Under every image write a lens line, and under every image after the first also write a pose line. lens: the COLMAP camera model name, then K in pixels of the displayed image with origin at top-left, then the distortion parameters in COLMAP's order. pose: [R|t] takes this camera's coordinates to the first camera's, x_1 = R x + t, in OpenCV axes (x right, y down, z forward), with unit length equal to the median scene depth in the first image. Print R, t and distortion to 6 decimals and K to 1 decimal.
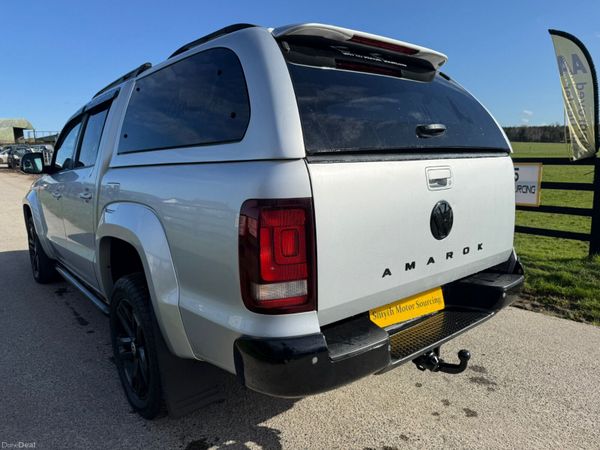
lens RADIAL K [[428.6, 0, 302.9], [0, 428.6, 224.7], [0, 0, 1]] dist [0.018923, -0.026349]
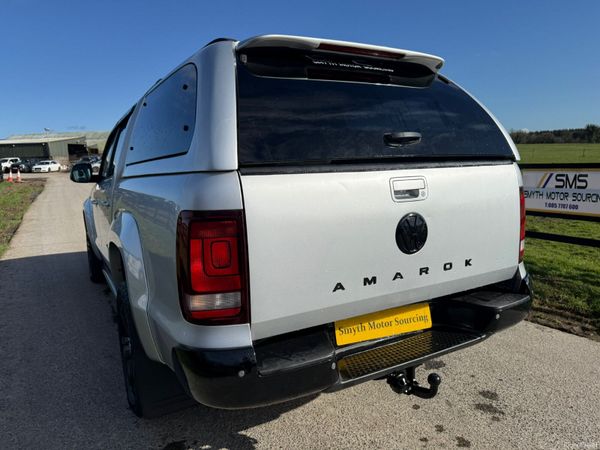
lens RADIAL K [[428.6, 0, 302.9], [0, 428.6, 224.7], [0, 0, 1]] dist [0.018923, -0.026349]
pose [[0.984398, 0.015723, -0.175250, 0.239310], [-0.018220, 0.999754, -0.012649, -0.012683], [0.175008, 0.015645, 0.984443, 0.029852]]
